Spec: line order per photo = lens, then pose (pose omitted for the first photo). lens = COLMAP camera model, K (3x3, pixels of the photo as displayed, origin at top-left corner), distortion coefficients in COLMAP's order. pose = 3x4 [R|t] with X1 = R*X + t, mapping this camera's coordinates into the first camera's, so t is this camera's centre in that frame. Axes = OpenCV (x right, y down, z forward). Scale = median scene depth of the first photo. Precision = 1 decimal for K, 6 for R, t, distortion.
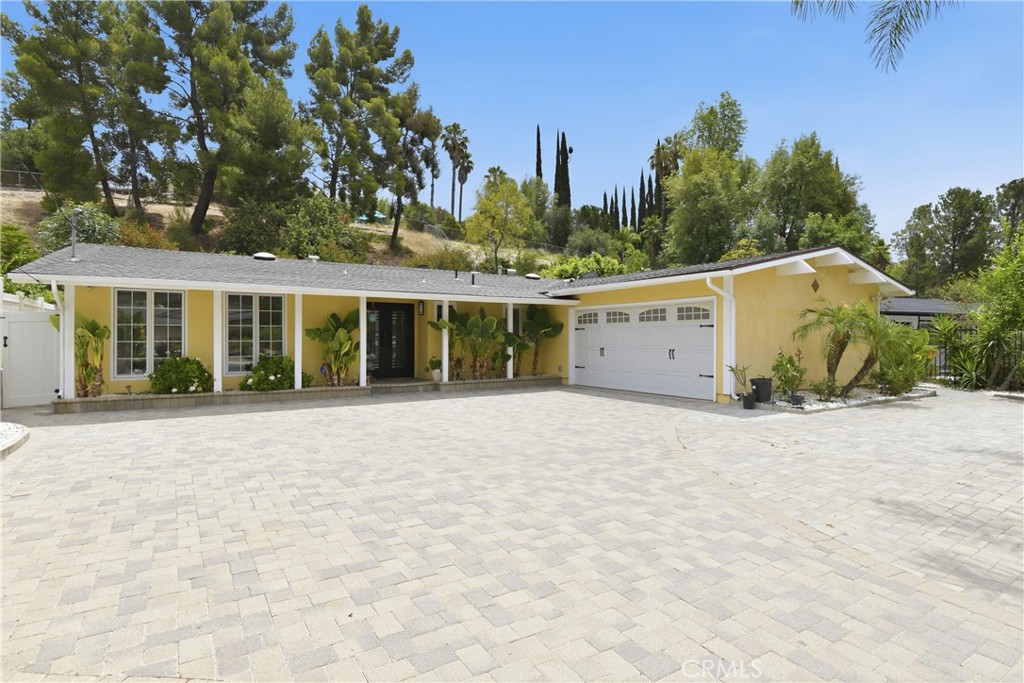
lens RADIAL K [[512.0, 0, 509.1], [0, 512.0, 325.2], [0, 0, 1]] dist [-0.001559, -0.001478]
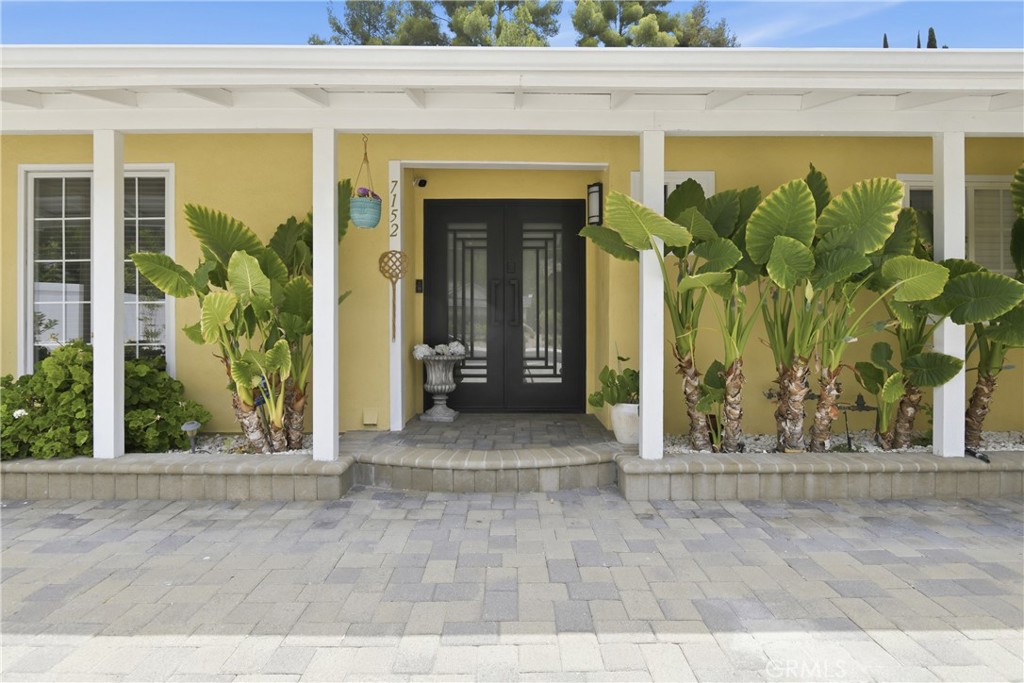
lens RADIAL K [[512.0, 0, 509.1], [0, 512.0, 325.2], [0, 0, 1]] dist [-0.001559, -0.001478]
pose [[0.843497, 0.001636, -0.537131, -0.014279], [0.013003, 0.999640, 0.023465, 0.011226], [0.536976, -0.026777, 0.843172, 0.224288]]
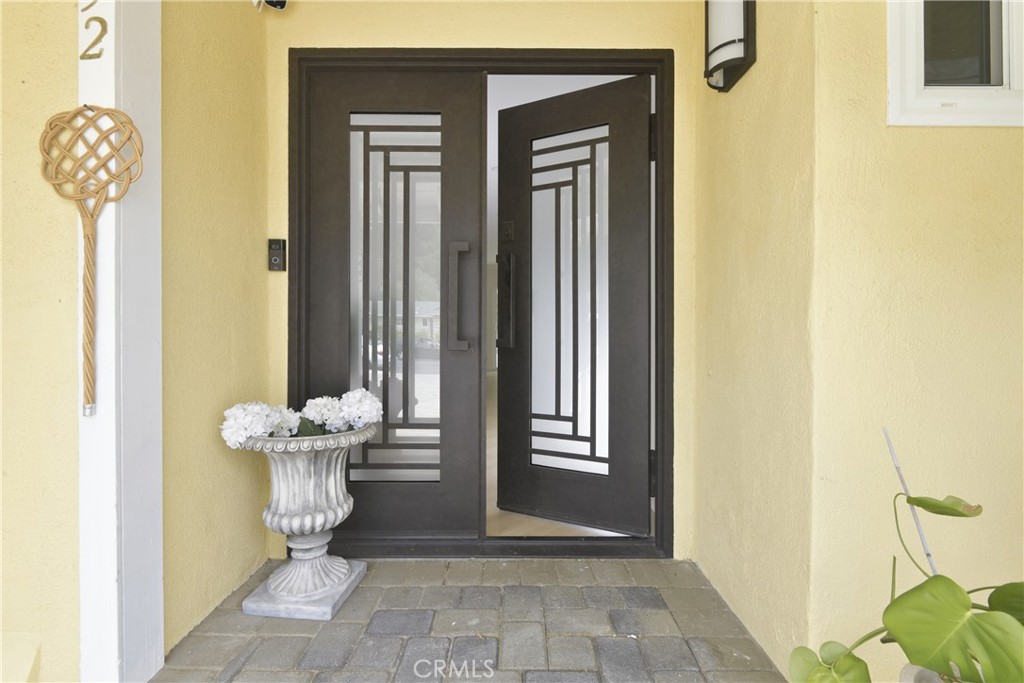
lens RADIAL K [[470.7, 0, 511.8], [0, 470.7, 328.7], [0, 0, 1]] dist [0.001749, -0.004838]
pose [[0.848062, -0.002524, -0.529891, -0.048519], [0.011384, 0.999845, 0.013455, 0.011441], [0.529775, -0.017443, 0.847959, 0.280747]]
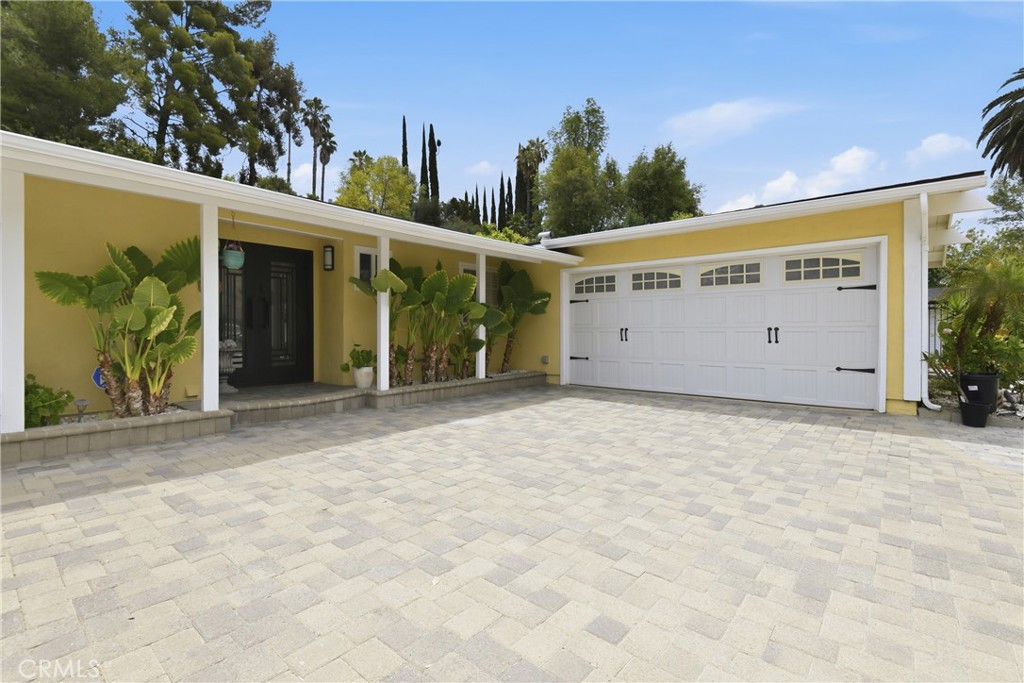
lens RADIAL K [[470.7, 0, 511.8], [0, 470.7, 328.7], [0, 0, 1]] dist [0.001749, -0.004838]
pose [[0.955022, -0.000067, 0.296534, -0.042689], [-0.006654, 0.999743, 0.021658, 0.010153], [-0.296459, -0.022657, 0.954777, 0.145405]]
